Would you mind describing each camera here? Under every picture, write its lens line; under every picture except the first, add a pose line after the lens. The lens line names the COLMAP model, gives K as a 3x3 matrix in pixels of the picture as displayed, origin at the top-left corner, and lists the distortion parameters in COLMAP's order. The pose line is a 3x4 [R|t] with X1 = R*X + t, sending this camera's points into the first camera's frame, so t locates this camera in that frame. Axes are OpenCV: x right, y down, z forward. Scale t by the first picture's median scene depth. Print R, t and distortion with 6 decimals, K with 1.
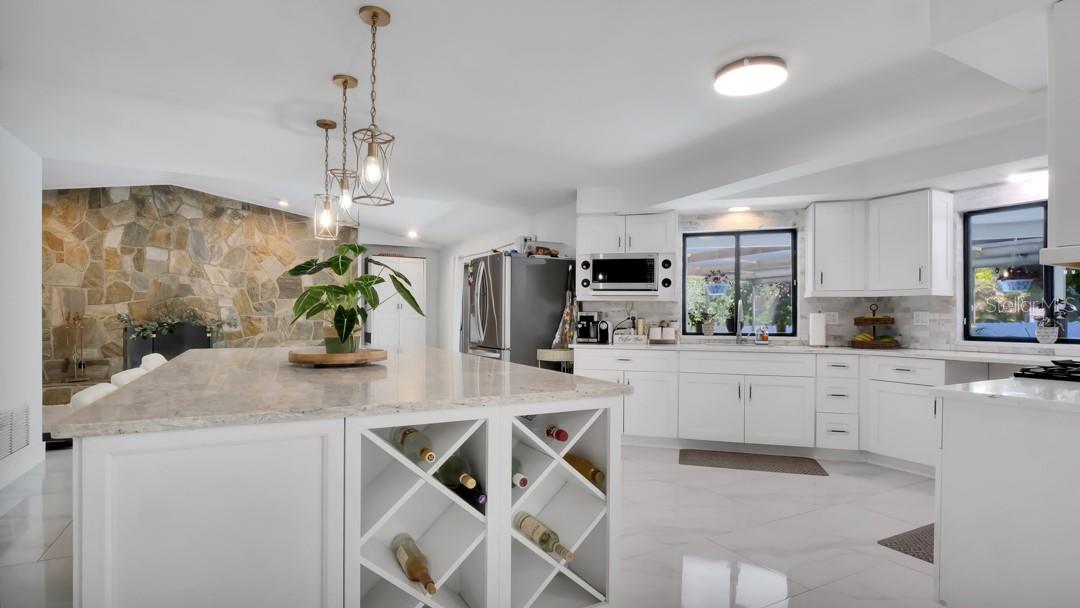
lens RADIAL K [[532.0, 0, 540.3], [0, 532.0, 311.8], [0, 0, 1]] dist [-0.000413, -0.000391]
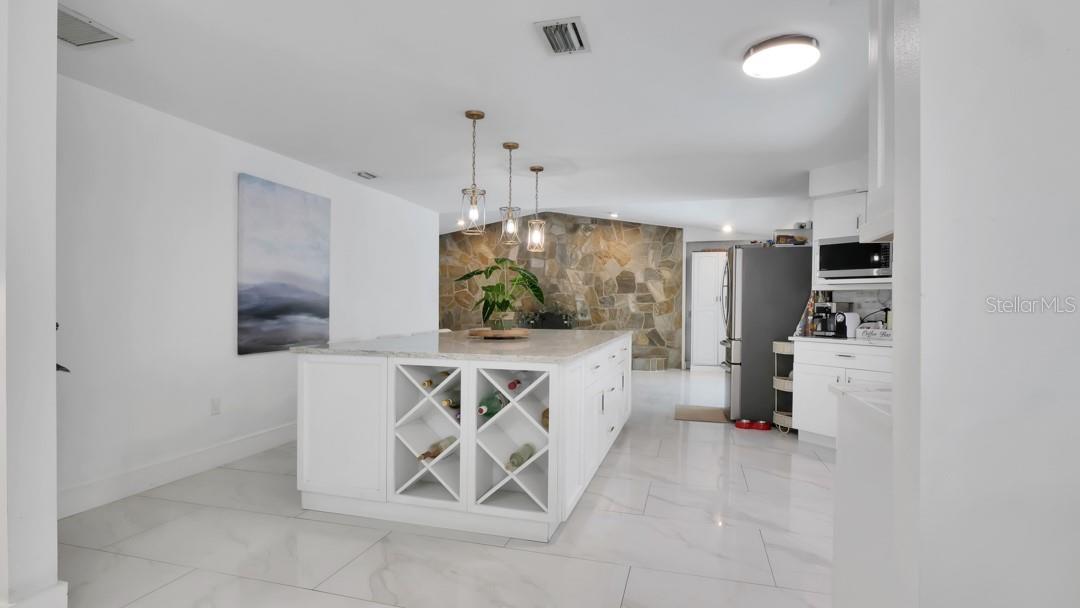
lens RADIAL K [[532.0, 0, 535.4], [0, 532.0, 307.0], [0, 0, 1]] dist [-0.000413, -0.000391]
pose [[0.719504, -0.000626, -0.694488, 0.231379], [0.003433, 0.999991, 0.002656, 0.002346], [0.694479, -0.004295, 0.719500, -0.002882]]
